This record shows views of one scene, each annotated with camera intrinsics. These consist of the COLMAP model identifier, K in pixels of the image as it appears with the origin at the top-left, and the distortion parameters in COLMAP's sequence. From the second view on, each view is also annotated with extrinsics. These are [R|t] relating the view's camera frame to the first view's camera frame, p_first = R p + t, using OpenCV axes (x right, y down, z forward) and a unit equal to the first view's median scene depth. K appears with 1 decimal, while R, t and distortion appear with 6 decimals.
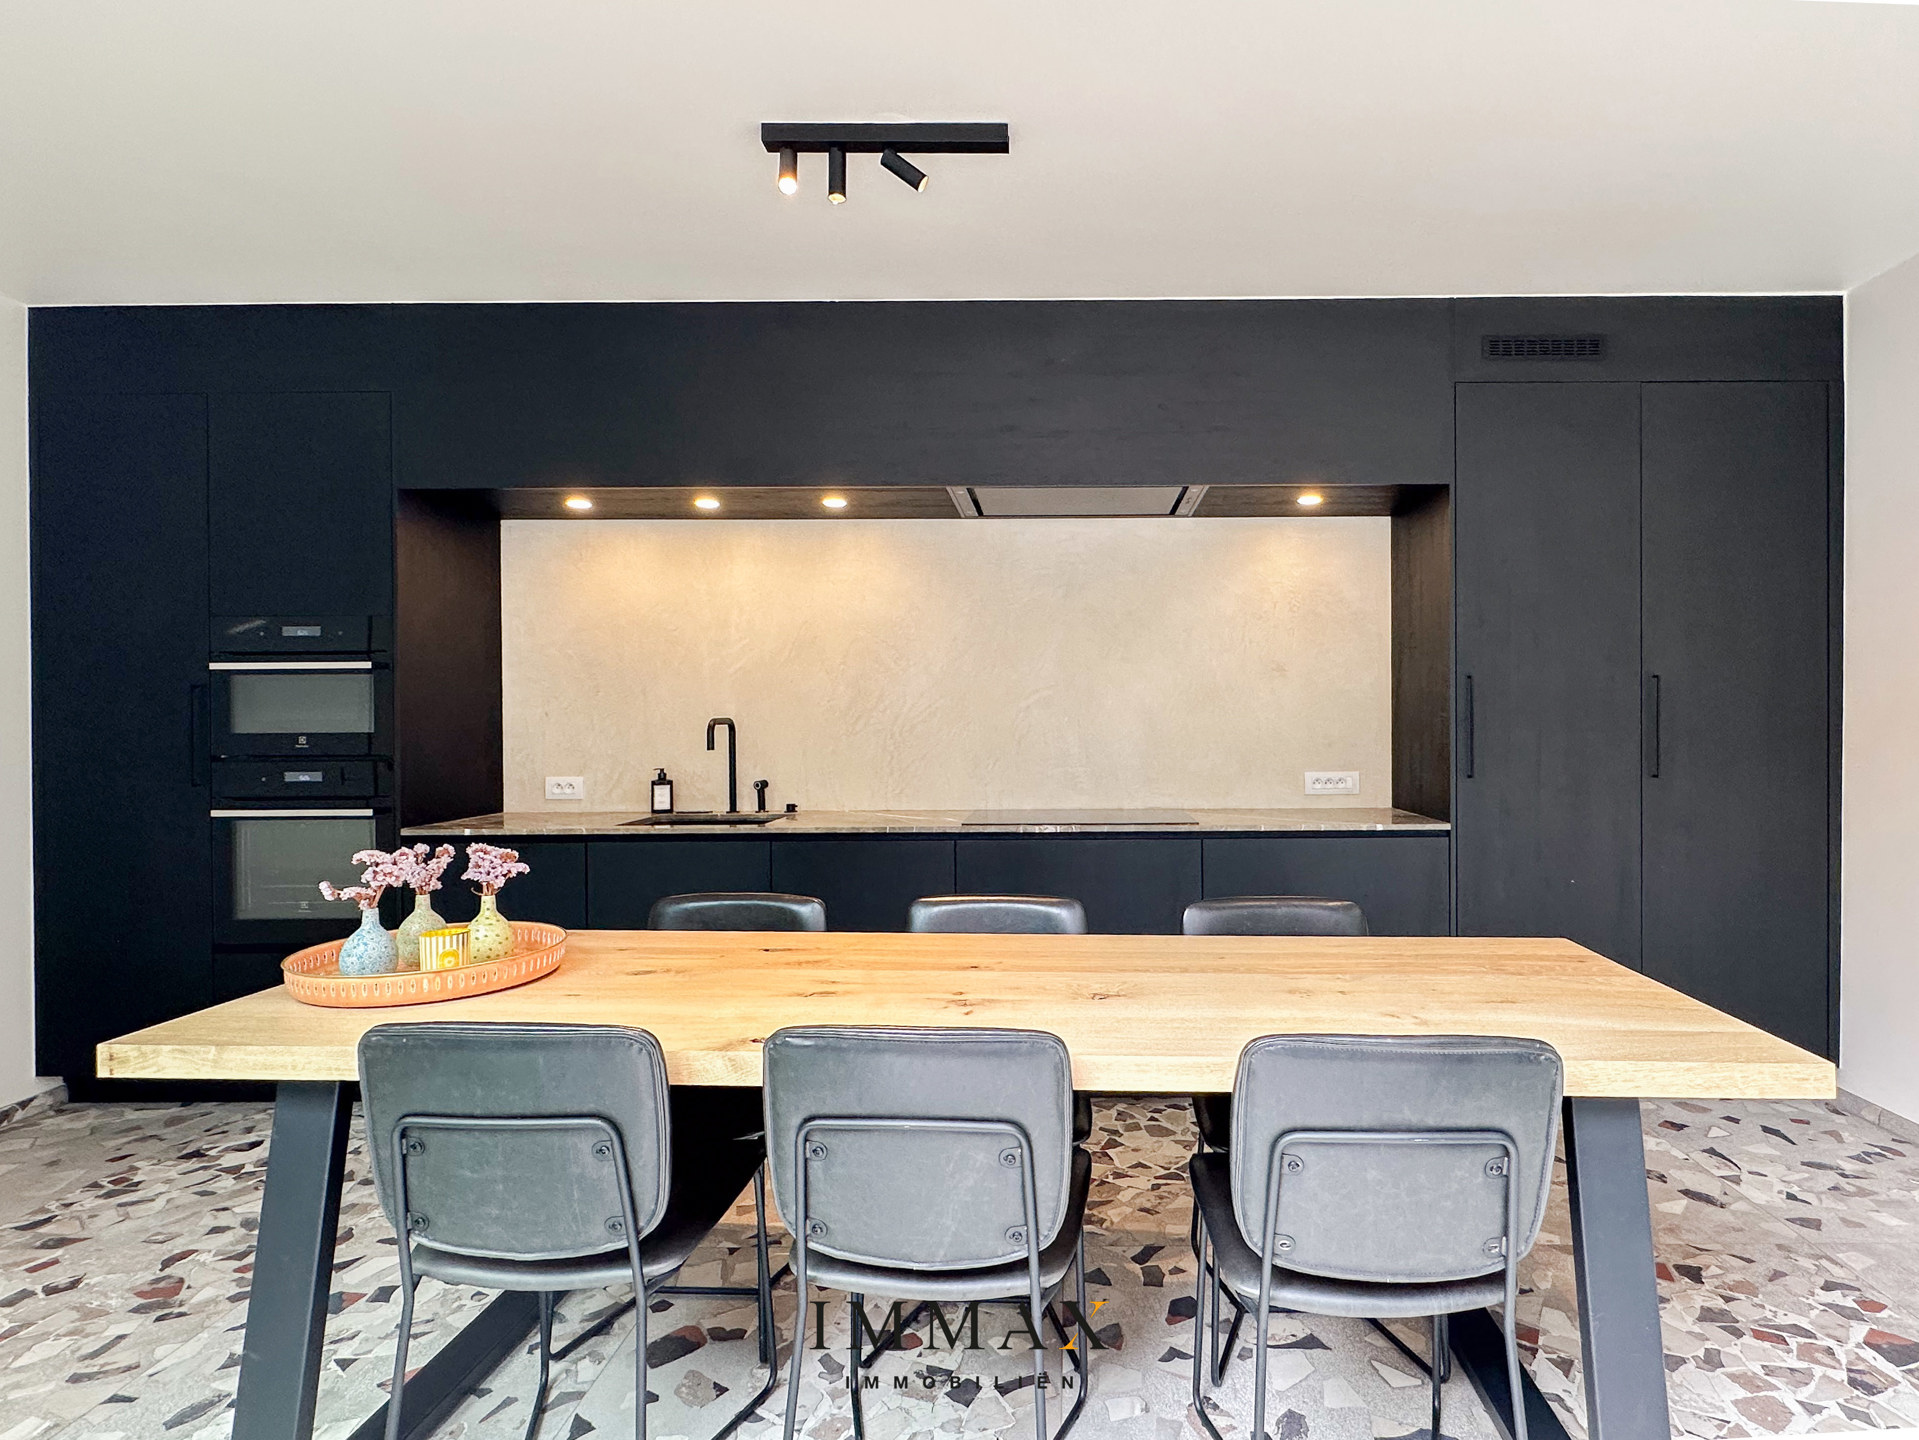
lens RADIAL K [[942.8, 0, 959.5], [0, 942.8, 720.0], [0, 0, 1]] dist [-0.000917, -0.000408]
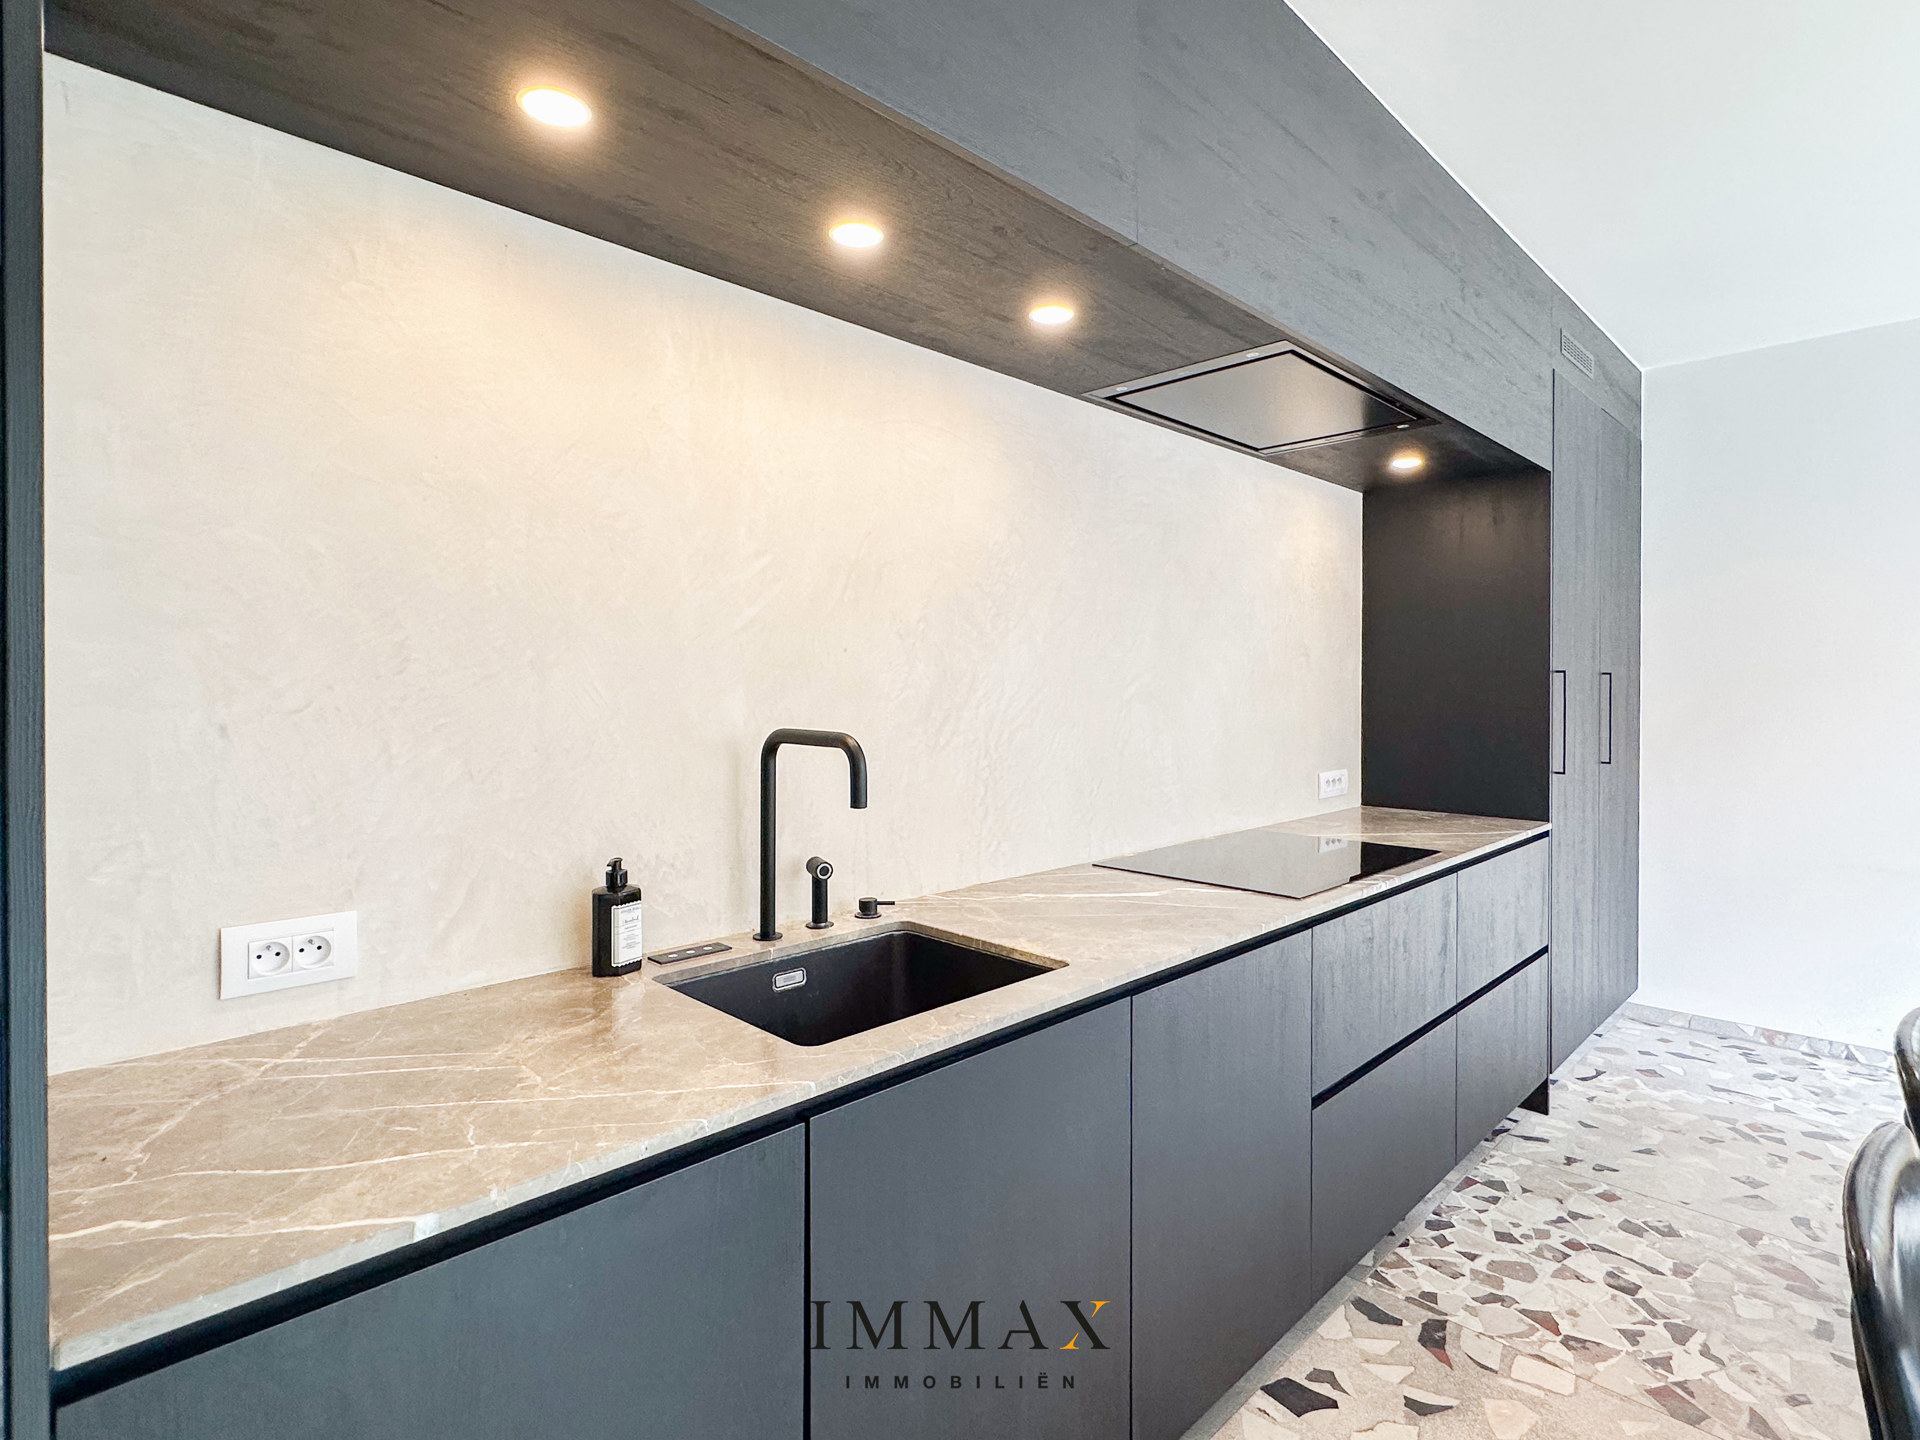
lens RADIAL K [[991.9, 0, 961.1], [0, 991.9, 690.8], [0, 0, 1]] dist [-0.002617, -0.000612]
pose [[0.688803, 0.001104, 0.724948, -0.521090], [-0.001243, 0.999999, -0.000341, -0.019928], [-0.724948, -0.000666, 0.688804, 0.607954]]
